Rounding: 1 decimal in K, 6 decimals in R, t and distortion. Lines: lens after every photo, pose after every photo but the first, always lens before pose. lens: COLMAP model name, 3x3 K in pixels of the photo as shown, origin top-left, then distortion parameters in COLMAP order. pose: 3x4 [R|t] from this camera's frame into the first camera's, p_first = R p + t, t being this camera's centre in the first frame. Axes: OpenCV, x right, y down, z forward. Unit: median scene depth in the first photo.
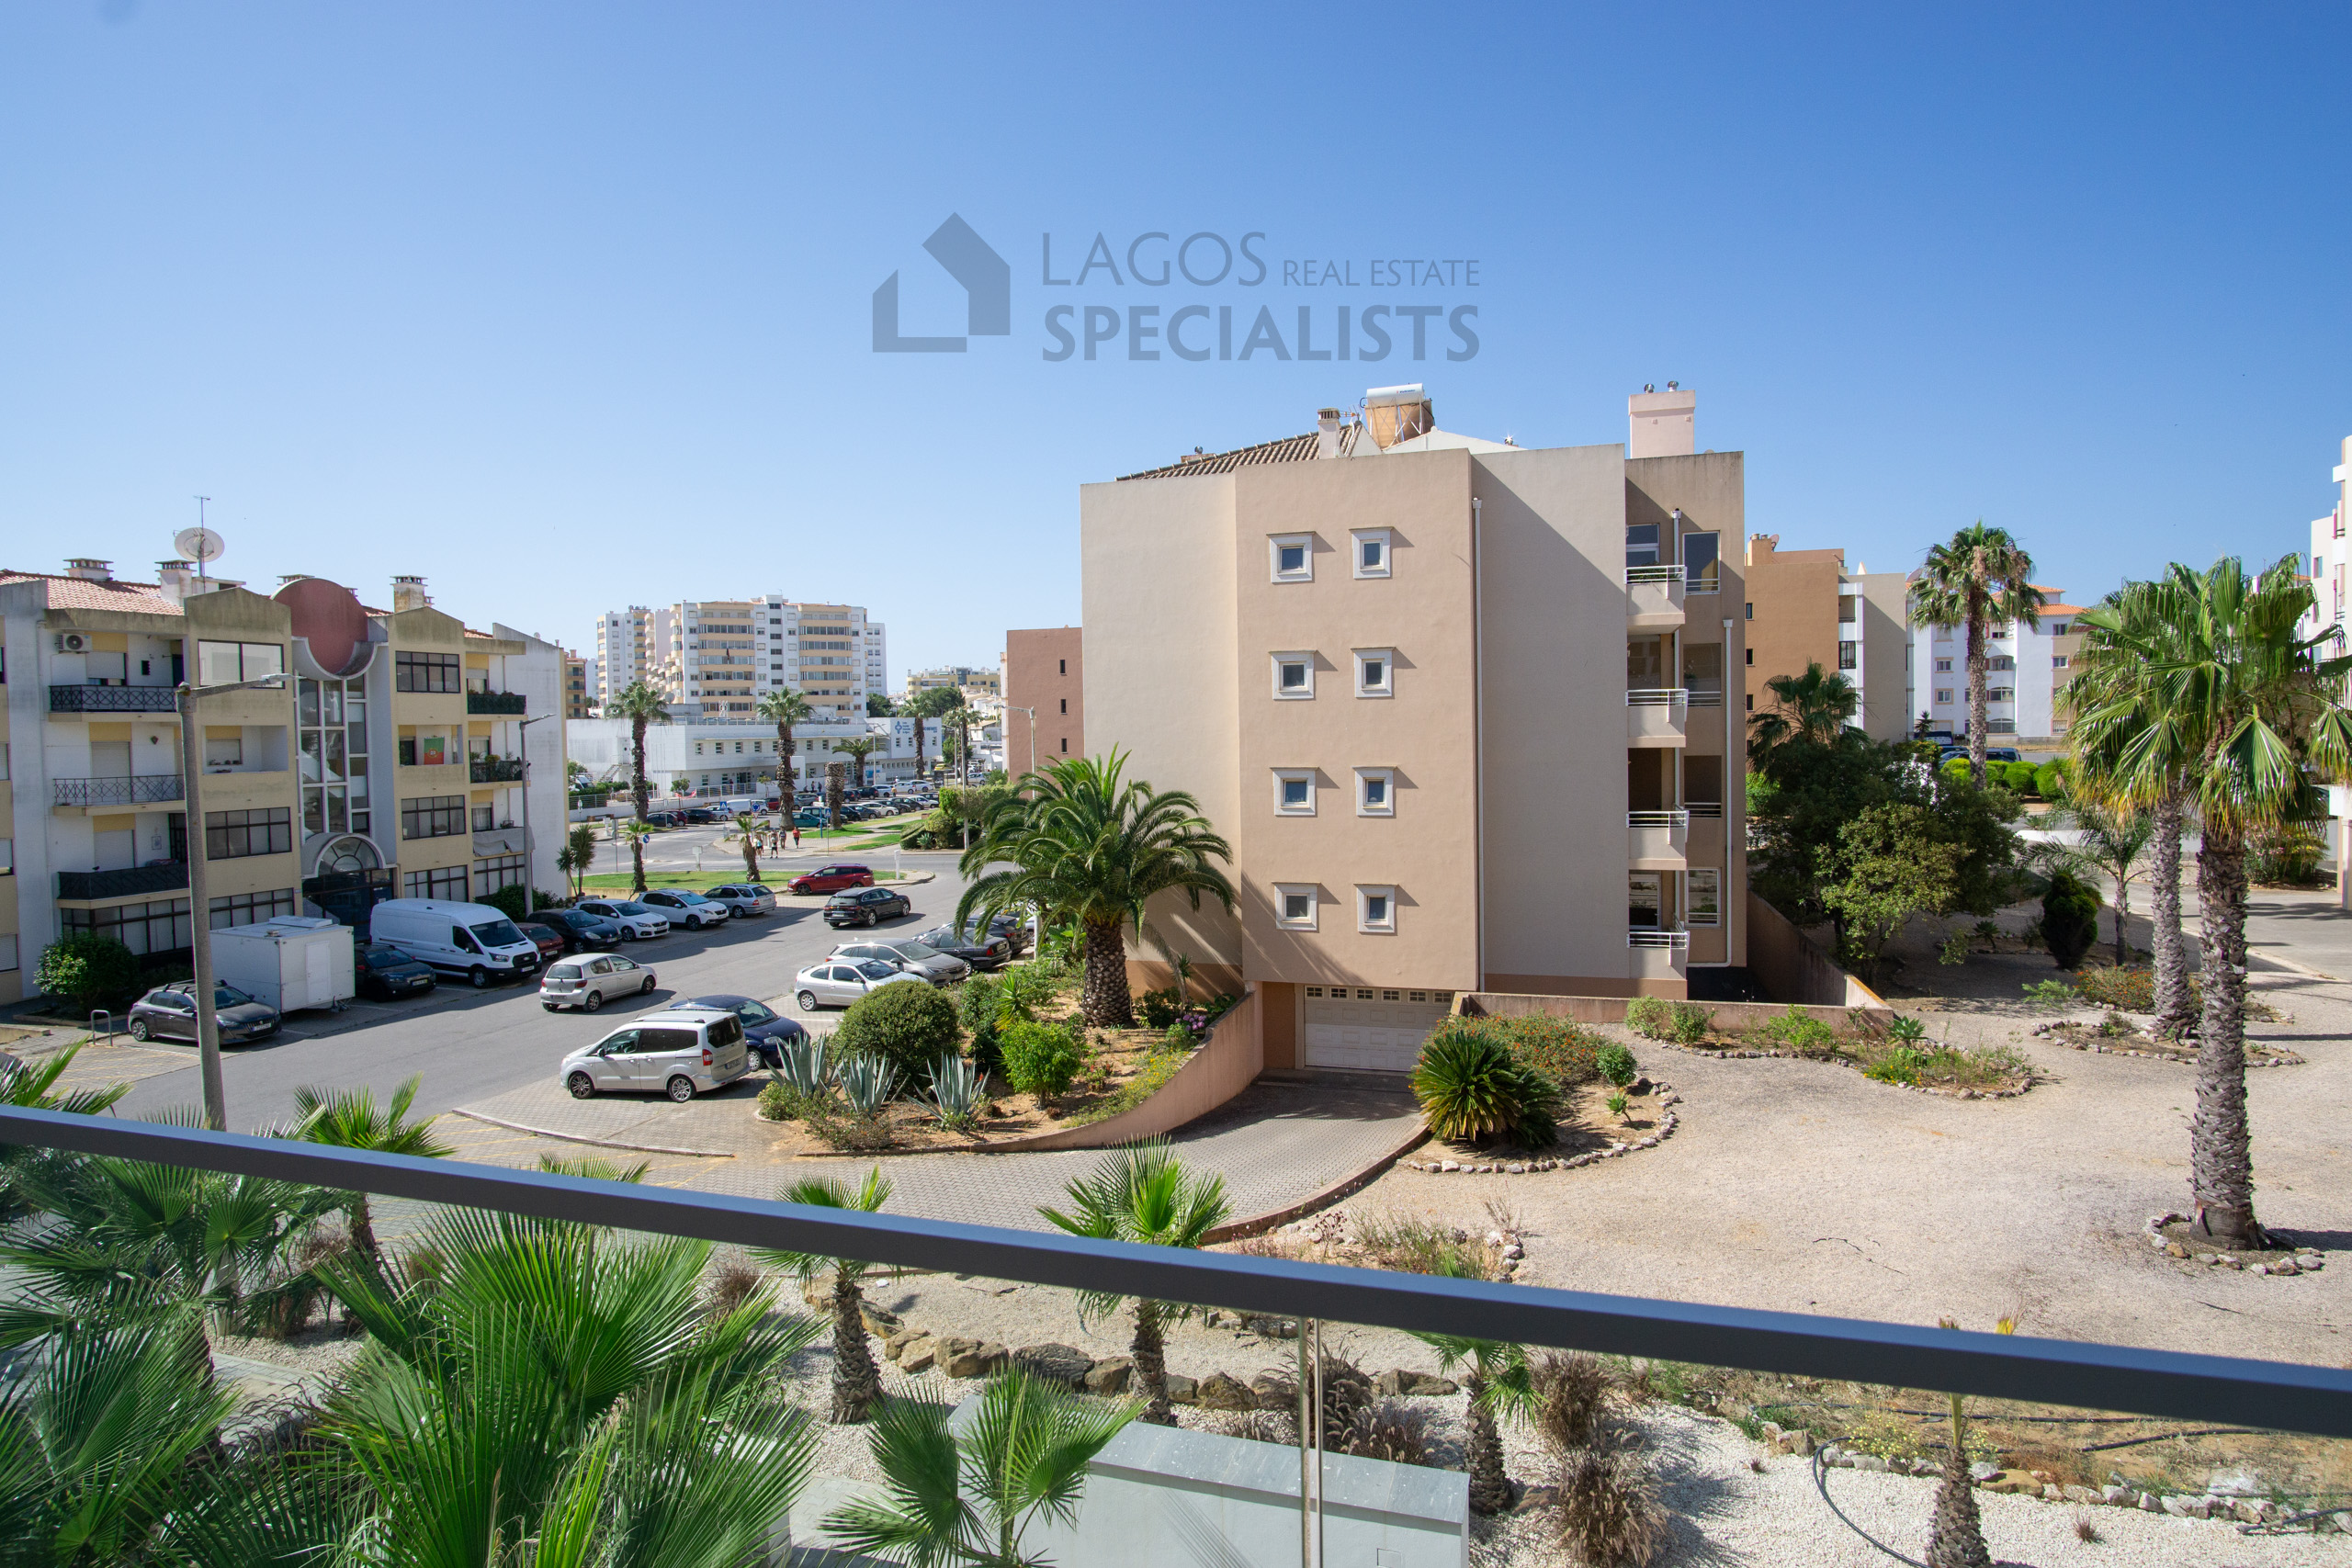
lens RADIAL K [[1264.6, 0, 1188.6], [0, 1264.6, 765.3], [0, 0, 1]] dist [-0.028627, 0.007905]
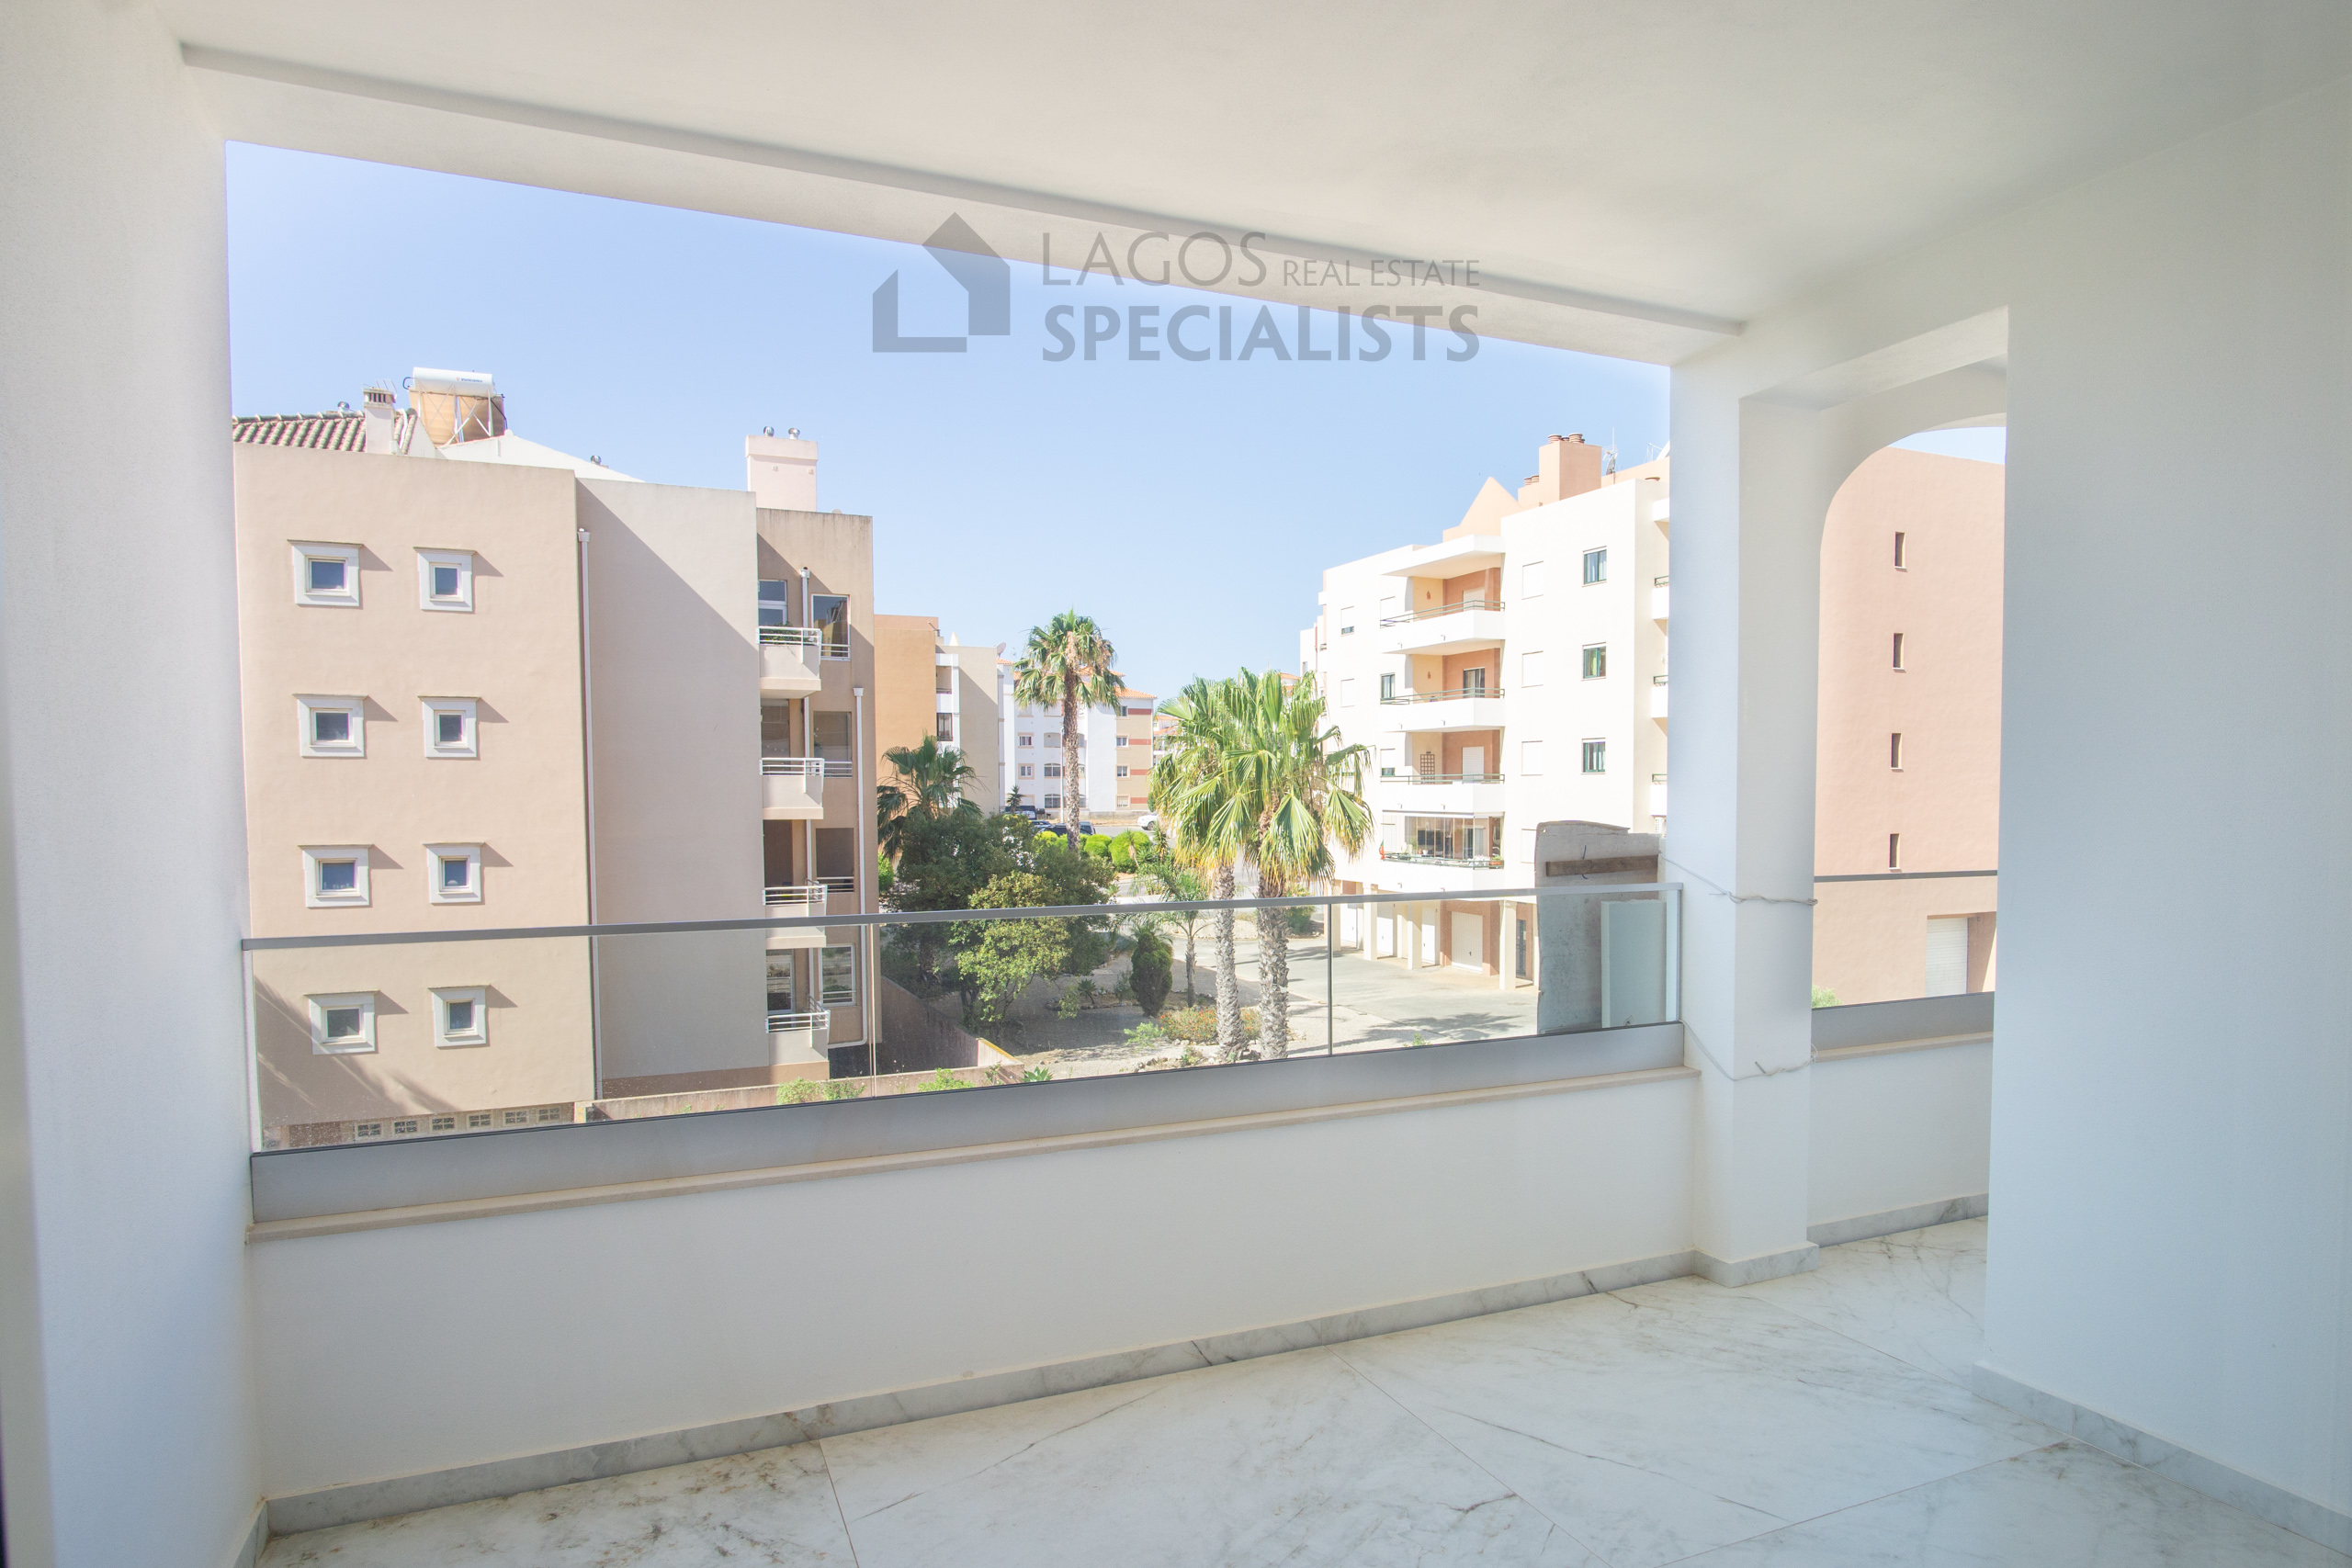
lens RADIAL K [[1432.7, 0, 1334.2], [0, 1432.7, 872.1], [0, 0, 1]] dist [-0.030683, 0.000947]
pose [[0.724239, -0.023040, 0.689164, -0.069987], [0.009015, 0.999673, 0.023948, 0.003522], [-0.689490, -0.011131, 0.724210, -0.055593]]
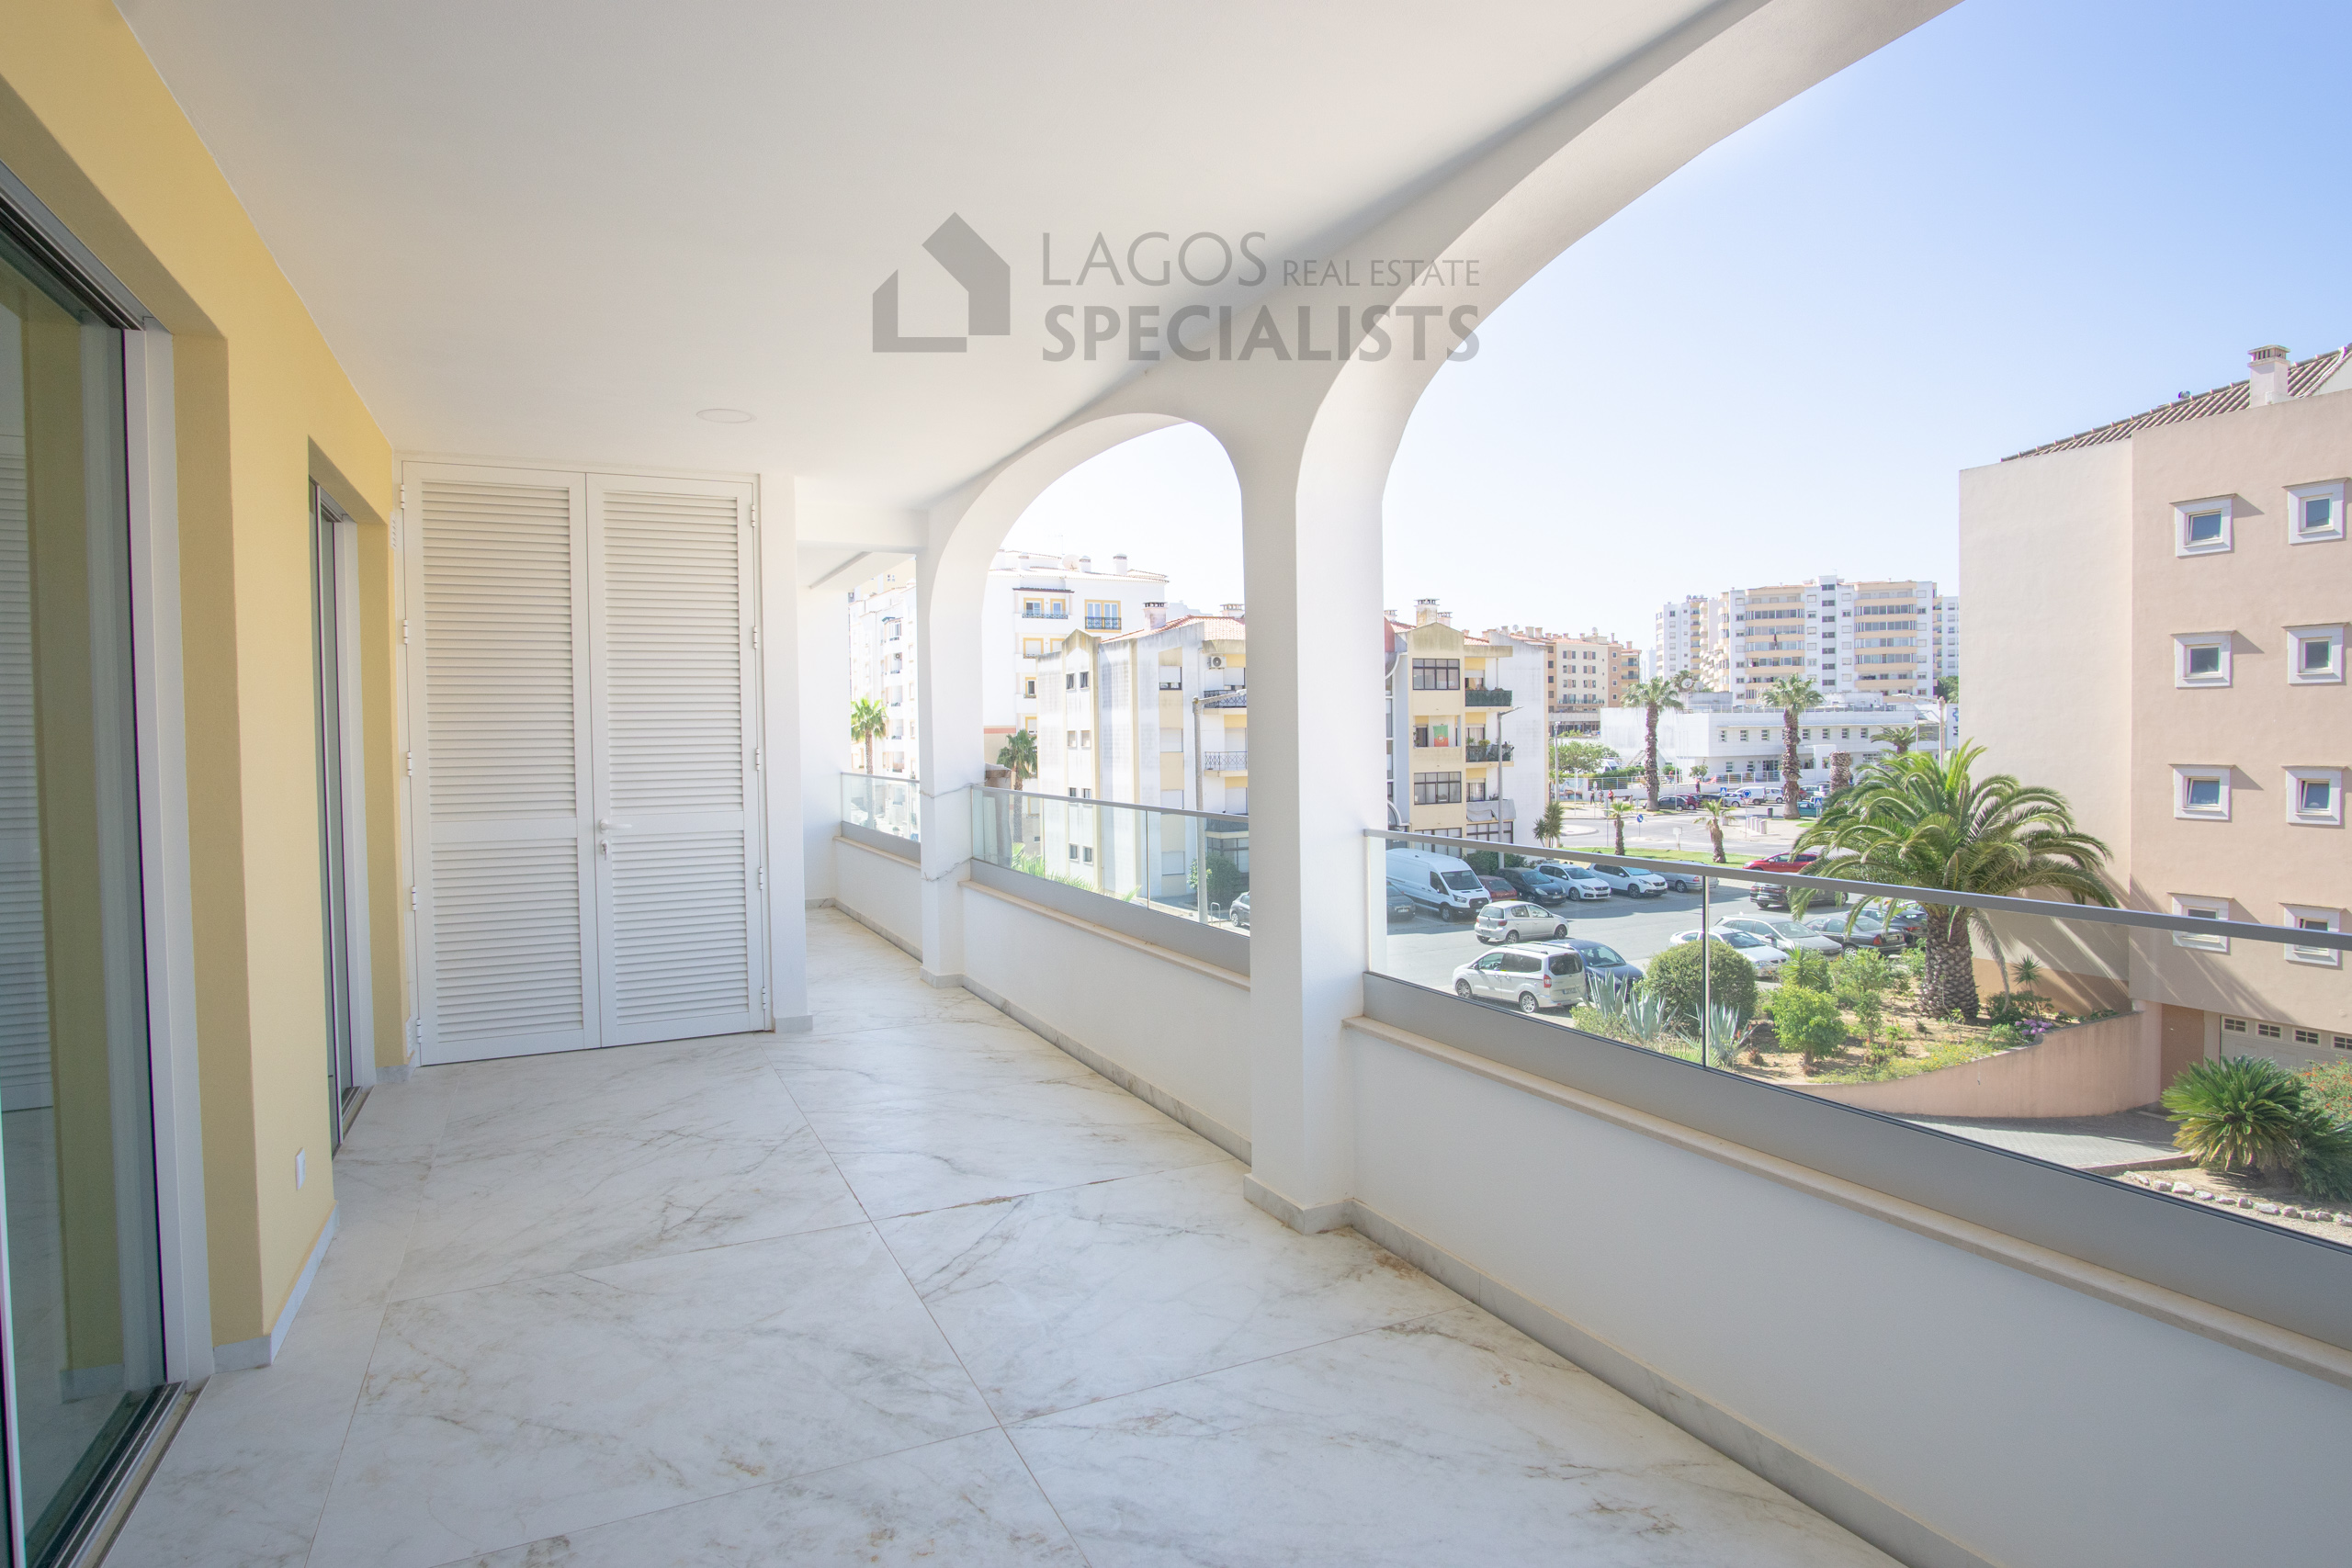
lens RADIAL K [[1264.6, 0, 1184.2], [0, 1264.6, 762.0], [0, 0, 1]] dist [-0.028627, 0.007905]
pose [[0.694160, 0.024239, -0.719412, 0.212477], [-0.018426, 0.999704, 0.015903, -0.000894], [0.719585, 0.002217, 0.694401, -0.110723]]
